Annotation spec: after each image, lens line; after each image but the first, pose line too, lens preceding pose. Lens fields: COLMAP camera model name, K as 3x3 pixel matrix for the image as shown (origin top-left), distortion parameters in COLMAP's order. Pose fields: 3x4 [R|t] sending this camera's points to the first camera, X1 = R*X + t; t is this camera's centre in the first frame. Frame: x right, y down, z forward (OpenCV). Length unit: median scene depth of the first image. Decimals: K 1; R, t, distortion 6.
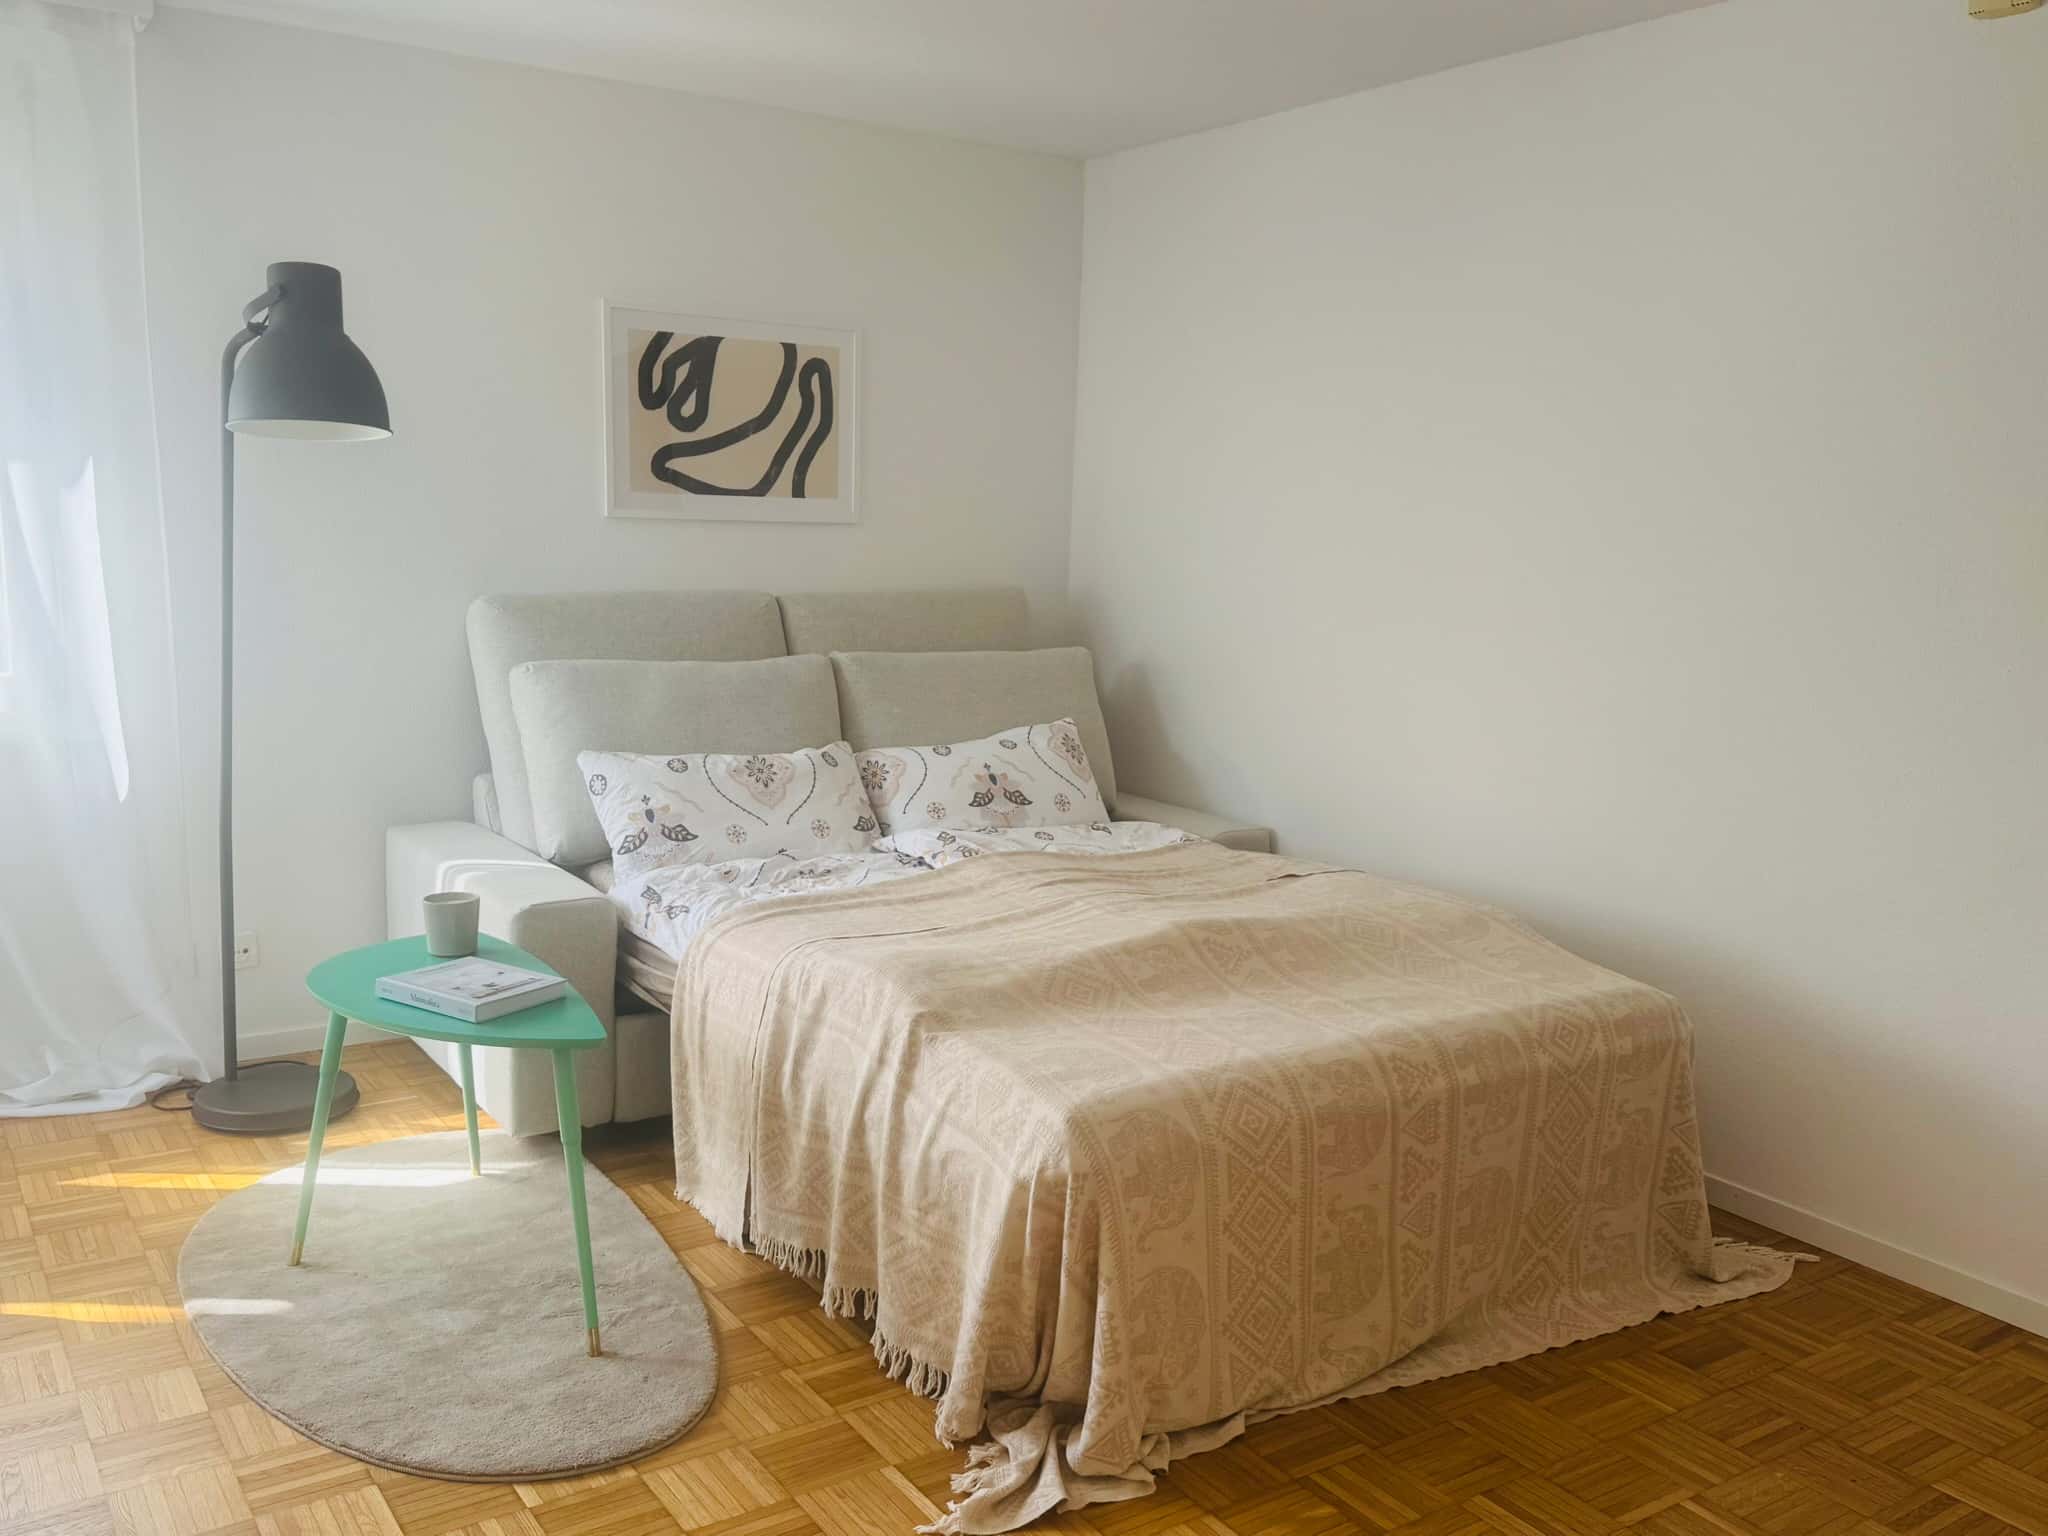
lens RADIAL K [[1644.7, 0, 1020.1], [0, 1644.7, 768.7], [0, 0, 1]] dist [0.013173, 0.003892]
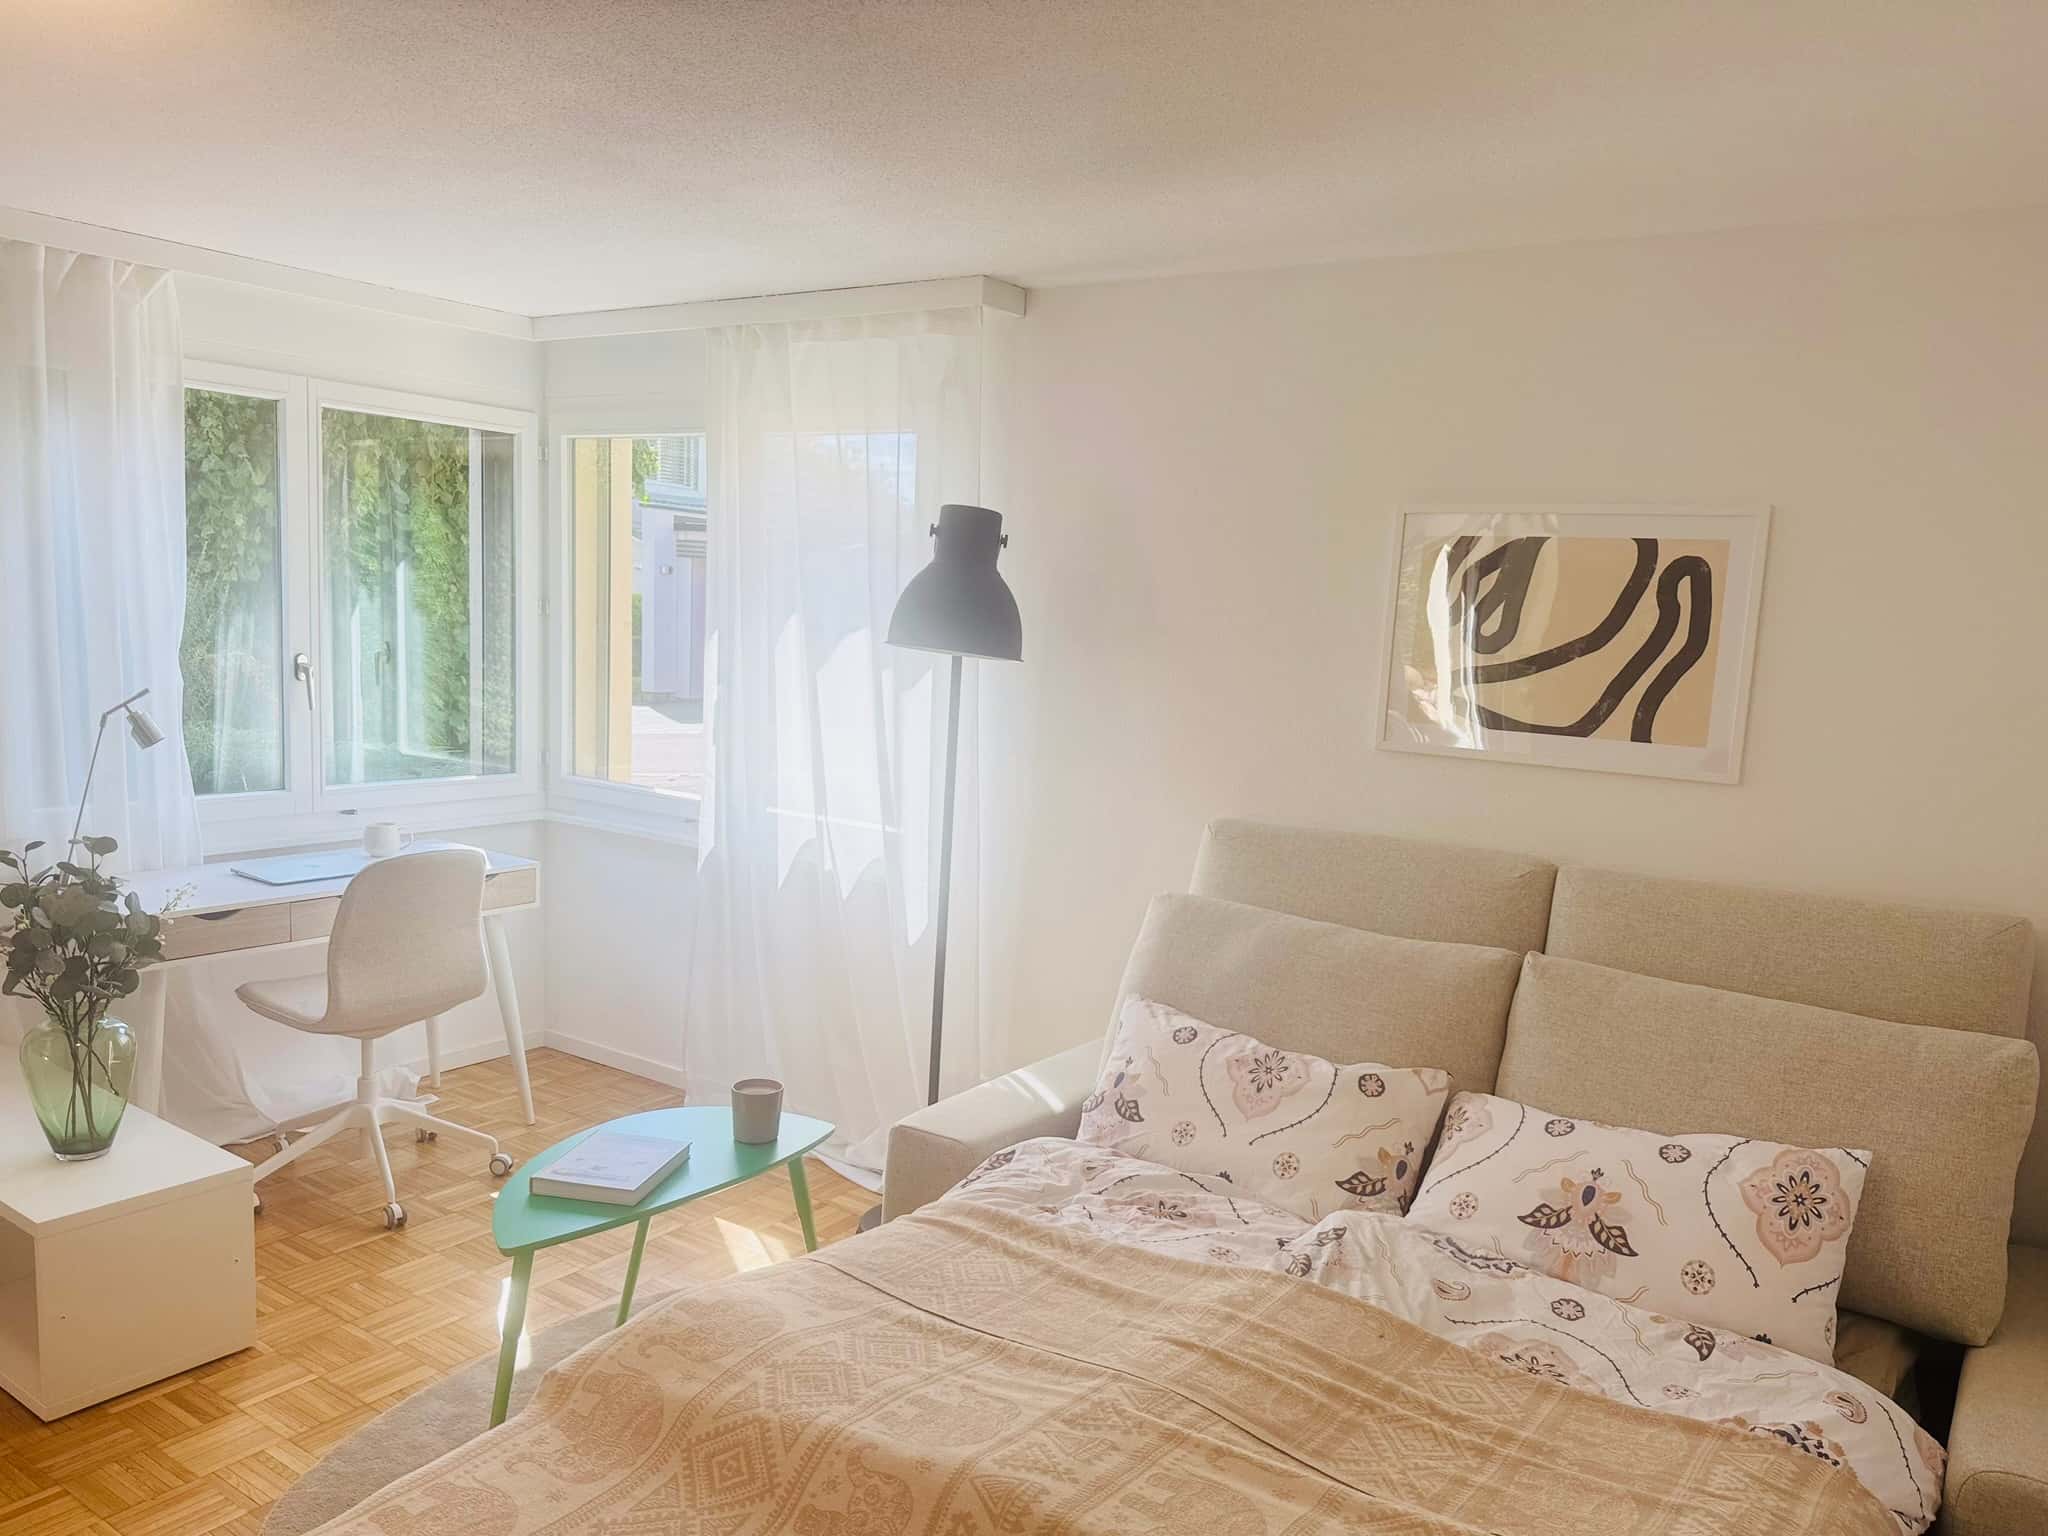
lens RADIAL K [[1463.6, 0, 1023.9], [0, 1463.6, 768.2], [0, 0, 1]] dist [0.004373, -0.002664]
pose [[0.342446, 0.093192, -0.934904, 0.416669], [-0.181633, 0.982864, 0.031442, -0.131891], [0.921814, 0.159042, 0.353504, 0.547611]]
